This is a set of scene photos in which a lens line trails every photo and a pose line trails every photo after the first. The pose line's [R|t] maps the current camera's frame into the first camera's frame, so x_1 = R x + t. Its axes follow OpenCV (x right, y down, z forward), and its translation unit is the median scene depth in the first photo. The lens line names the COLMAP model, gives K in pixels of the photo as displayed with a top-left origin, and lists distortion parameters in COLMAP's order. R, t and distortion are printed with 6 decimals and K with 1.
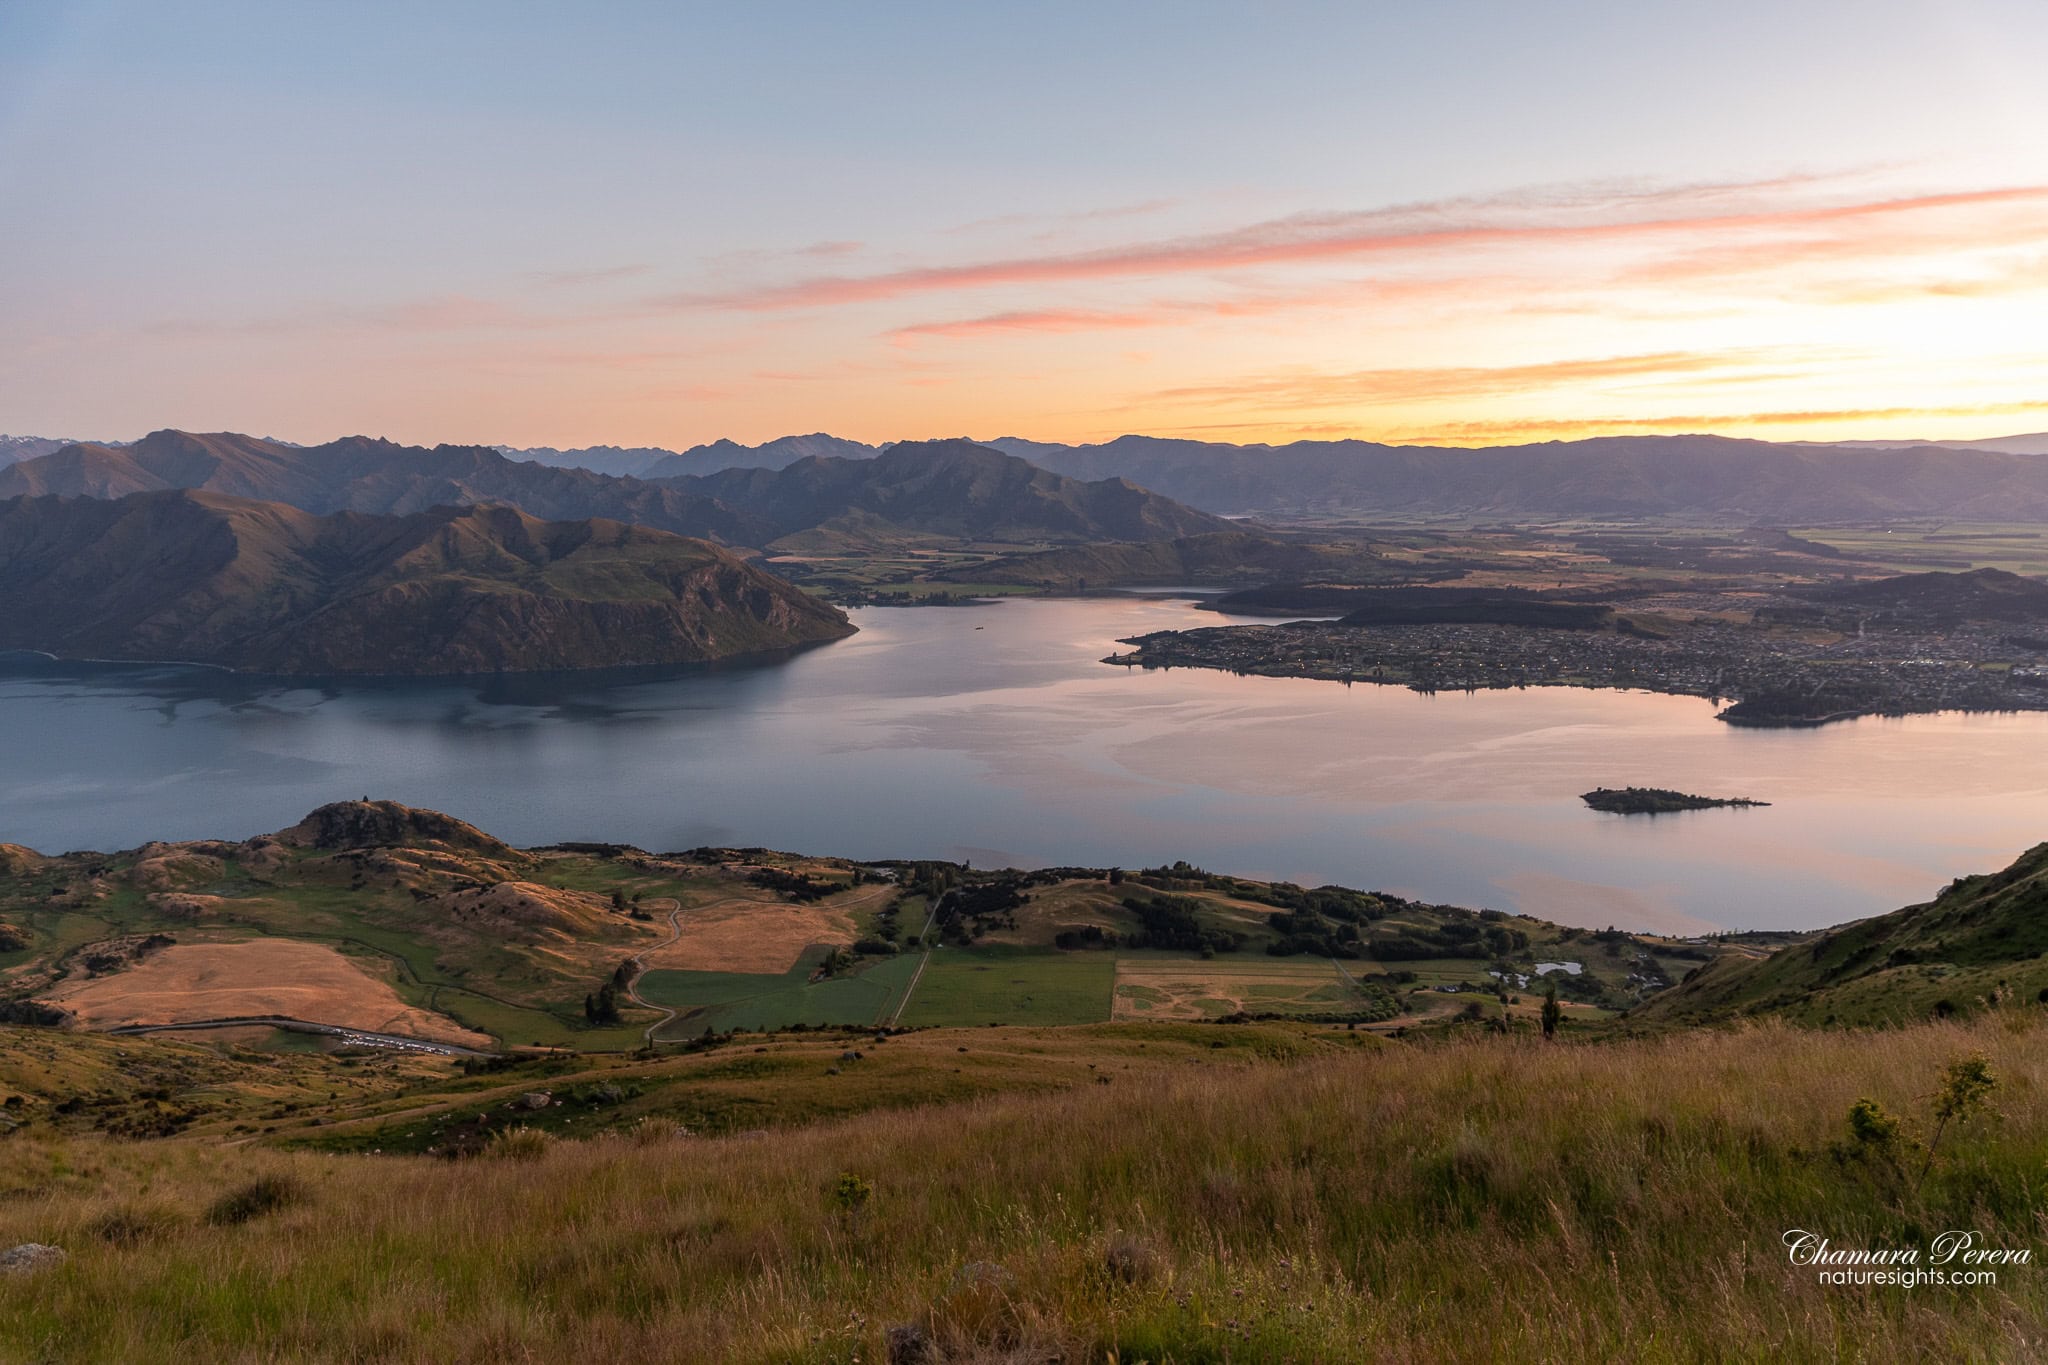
lens RADIAL K [[1552.2, 0, 1032.4], [0, 1552.2, 690.9], [0, 0, 1]] dist [-0.025141, 0.016890]
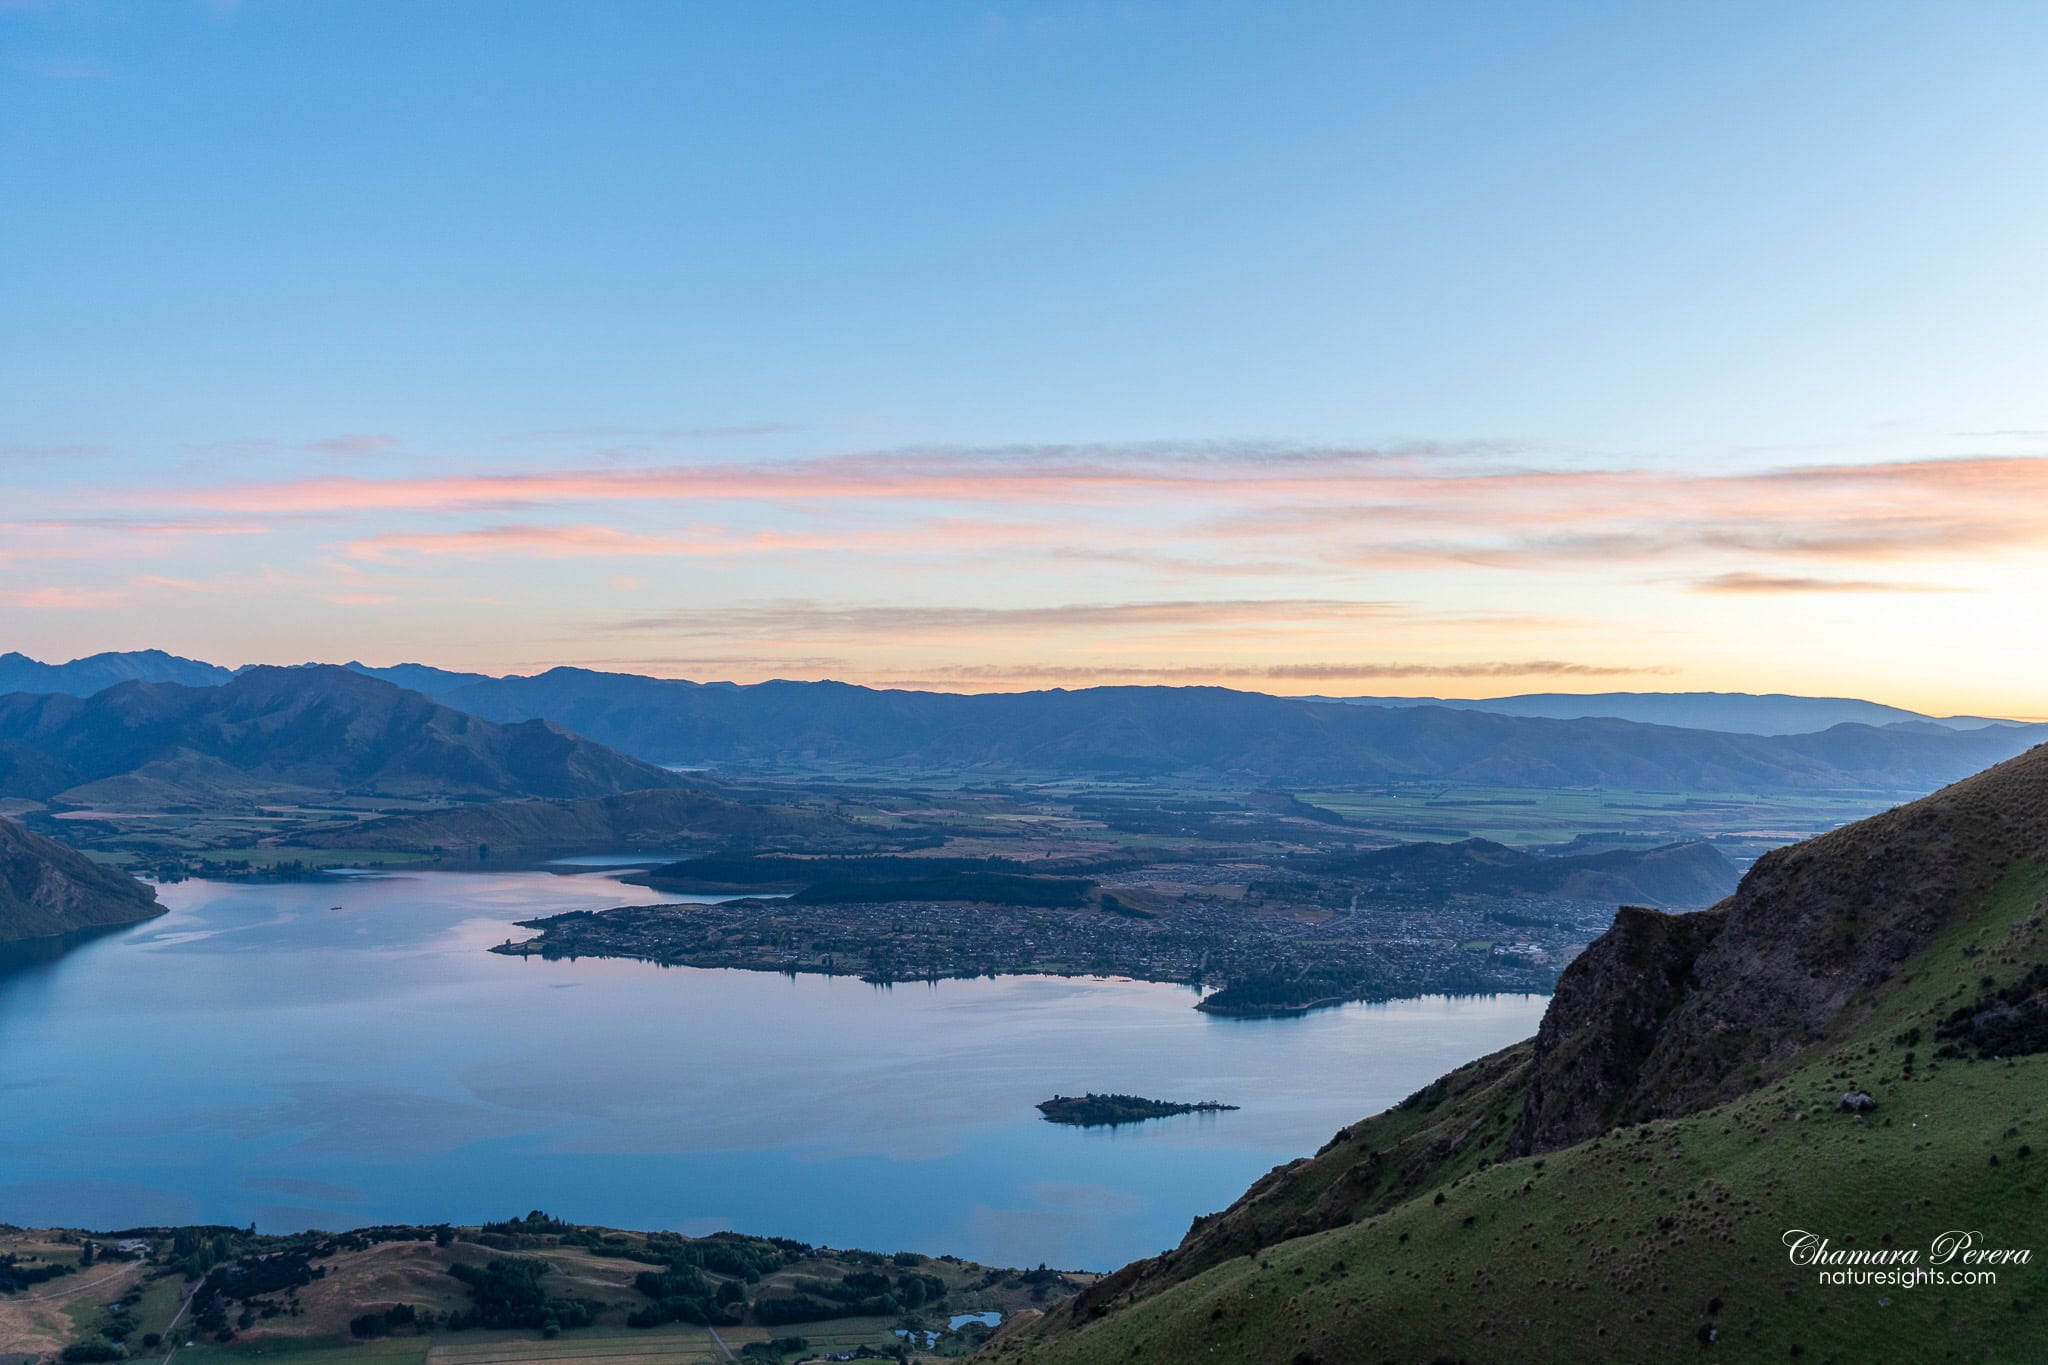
lens RADIAL K [[1860.5, 0, 1042.7], [0, 1860.5, 675.2], [0, 0, 1]] dist [-0.014884, 0.002644]
pose [[0.951964, 0.033767, 0.304343, 0.023454], [0.015616, 0.987254, -0.158384, -0.003559], [-0.305812, 0.155528, 0.939303, -0.010273]]
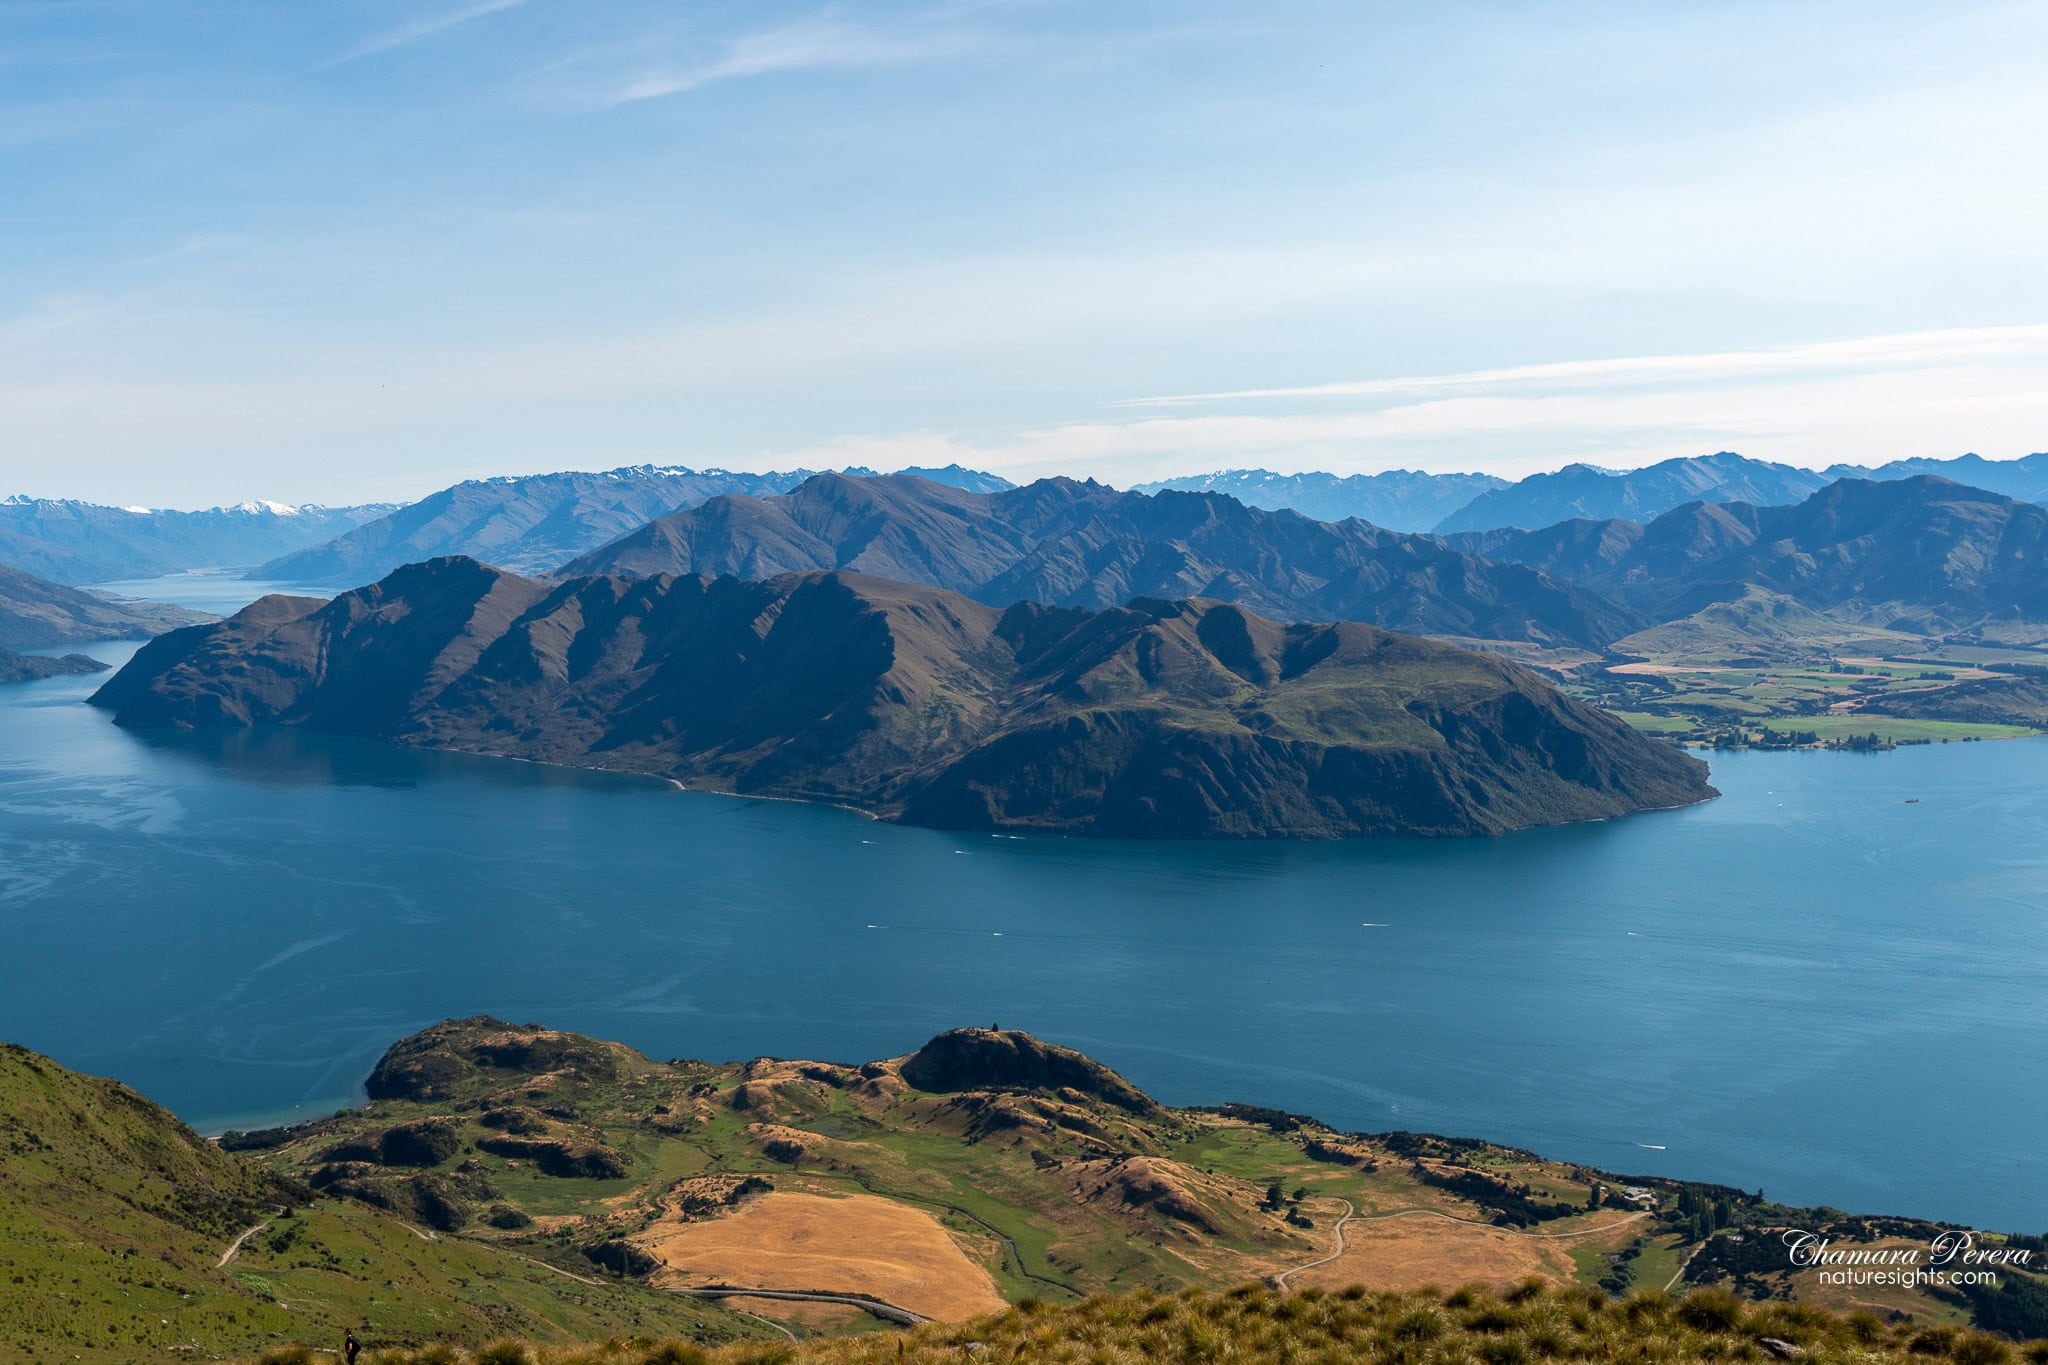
lens RADIAL K [[2386.4, 0, 1036.4], [0, 2386.4, 637.4], [0, 0, 1]] dist [-0.010526, 0.014871]
pose [[0.912314, 0.019428, -0.409031, 0.054681], [-0.052995, 0.996075, -0.070889, -0.026684], [0.406048, 0.086350, 0.909763, -0.082928]]
